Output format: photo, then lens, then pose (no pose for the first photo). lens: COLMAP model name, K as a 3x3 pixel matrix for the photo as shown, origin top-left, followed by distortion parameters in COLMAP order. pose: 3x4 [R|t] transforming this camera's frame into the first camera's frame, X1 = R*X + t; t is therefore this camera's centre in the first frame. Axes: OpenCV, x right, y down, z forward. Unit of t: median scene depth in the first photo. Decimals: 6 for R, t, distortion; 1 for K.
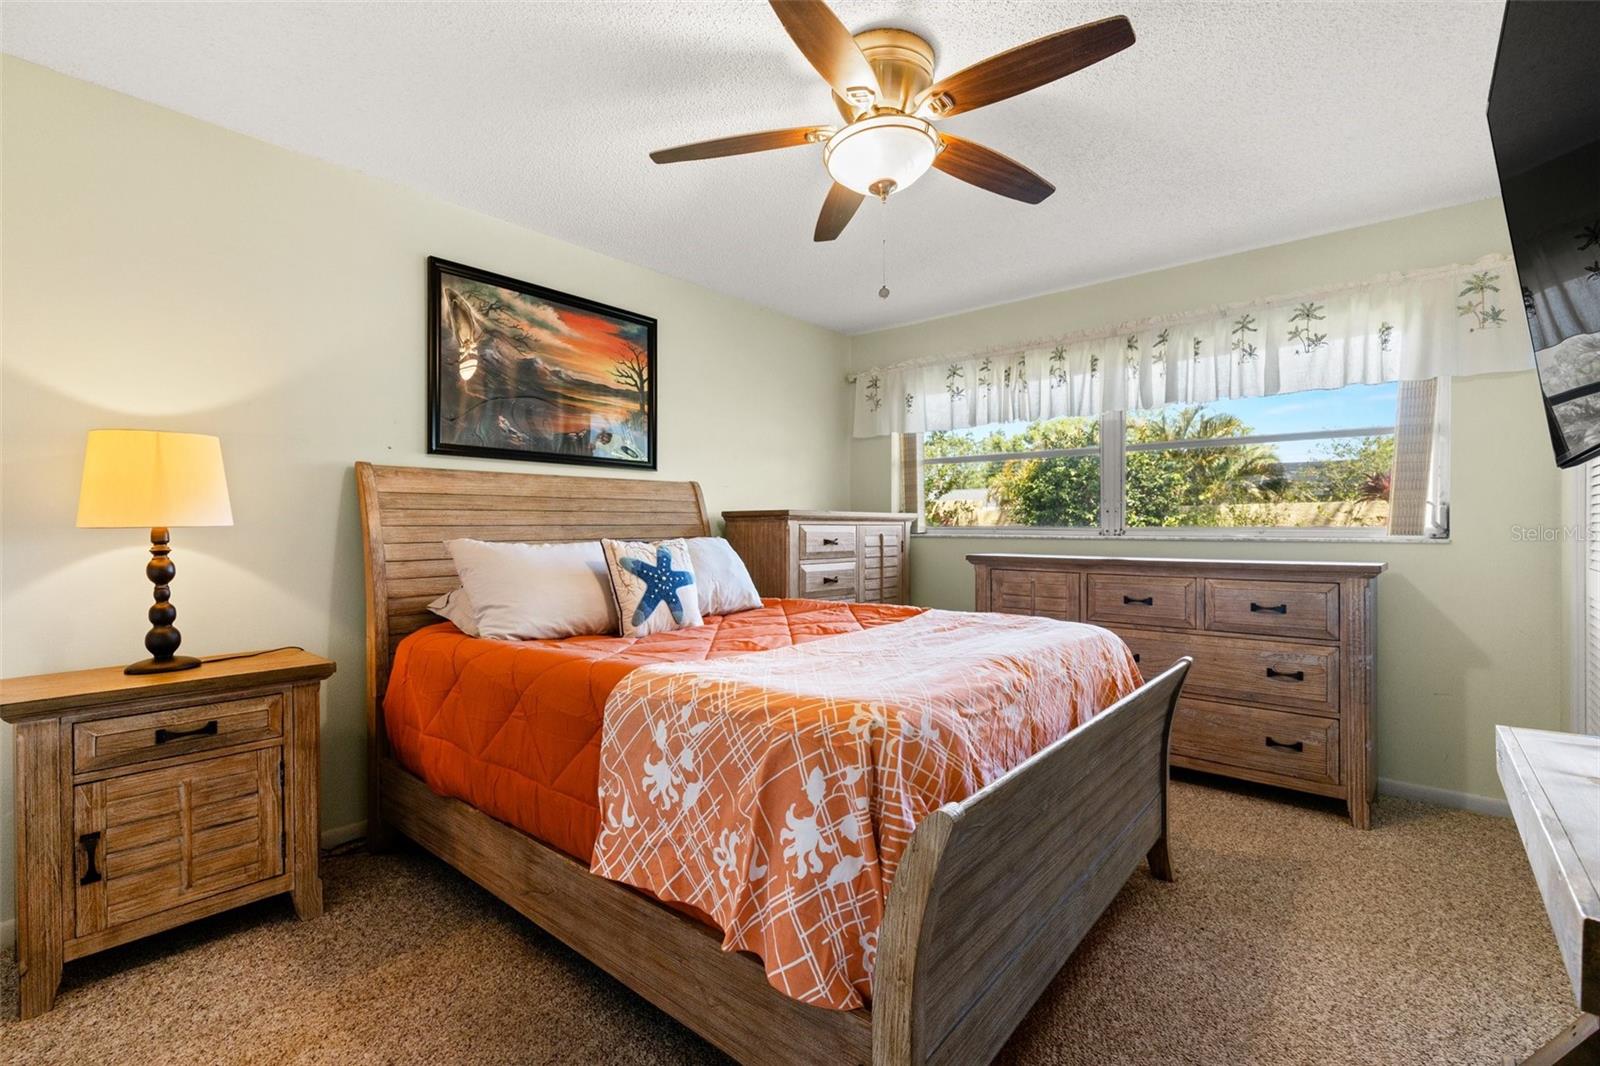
lens RADIAL K [[717.7, 0, 798.7], [0, 717.7, 535.6], [0, 0, 1]] dist [0.007198, -0.001836]
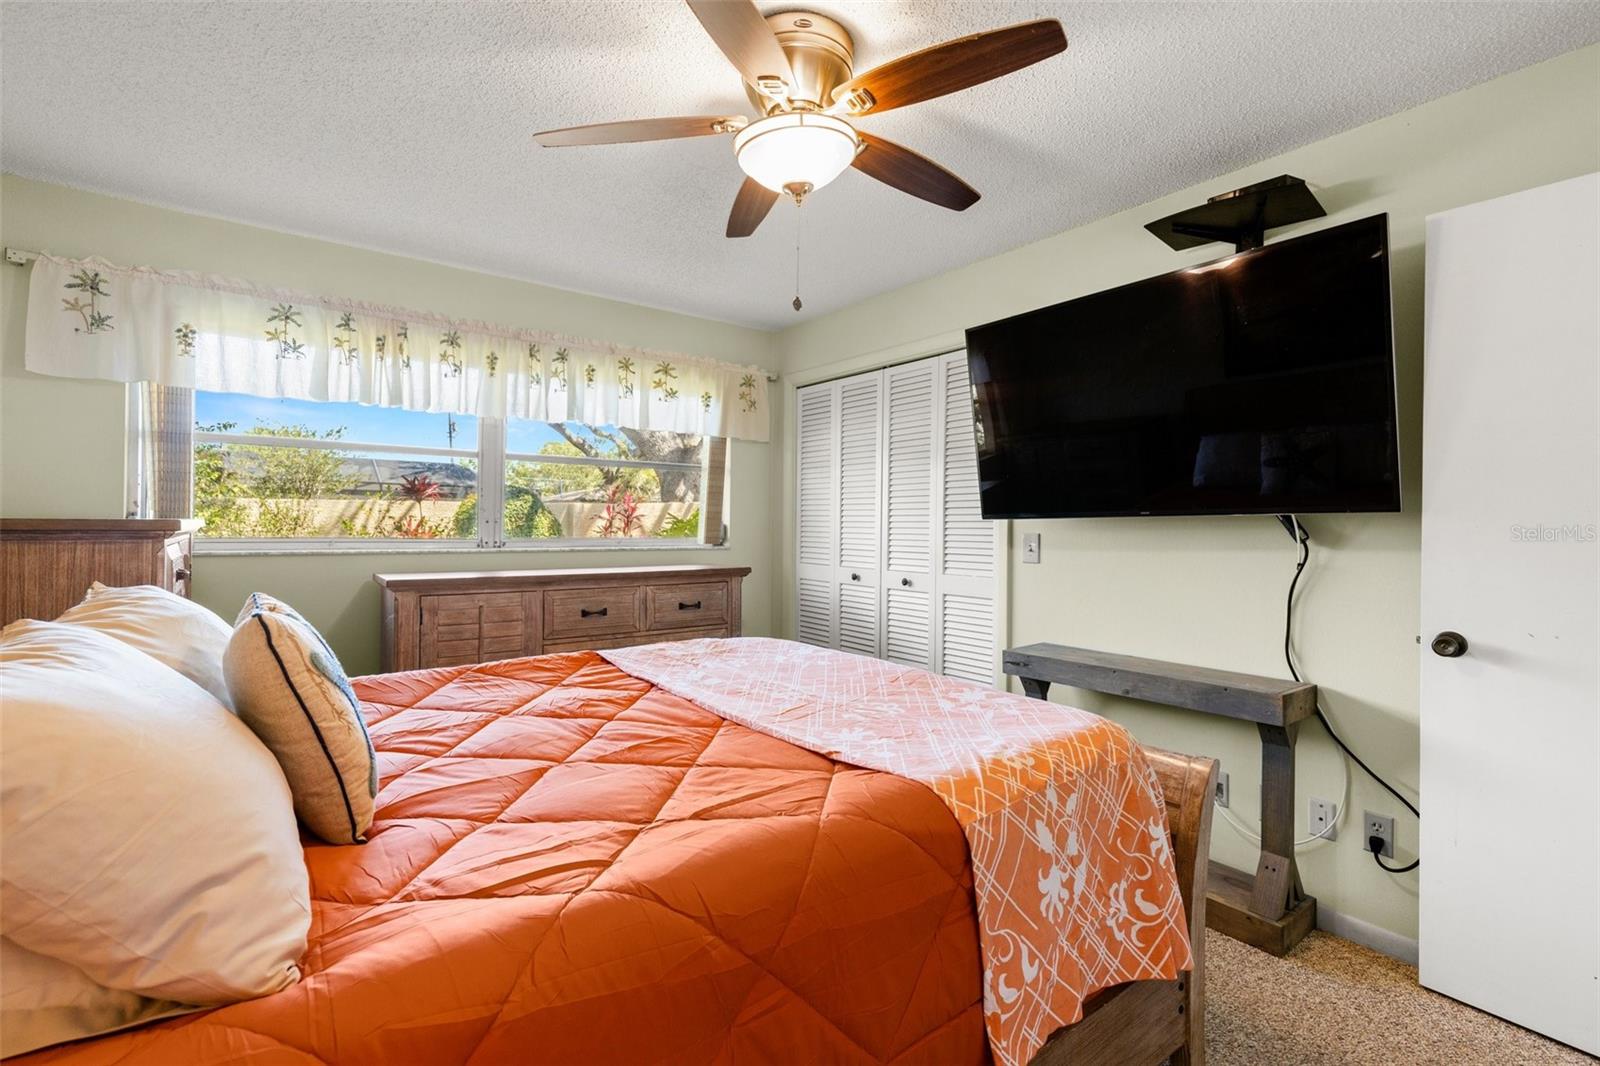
lens RADIAL K [[717.7, 0, 795.3], [0, 717.7, 529.3], [0, 0, 1]] dist [0.007198, -0.001836]
pose [[0.213190, -0.004664, 0.977000, -0.478642], [0.000146, 0.999989, 0.004742, -0.034471], [-0.977011, -0.000868, 0.213188, 0.504022]]
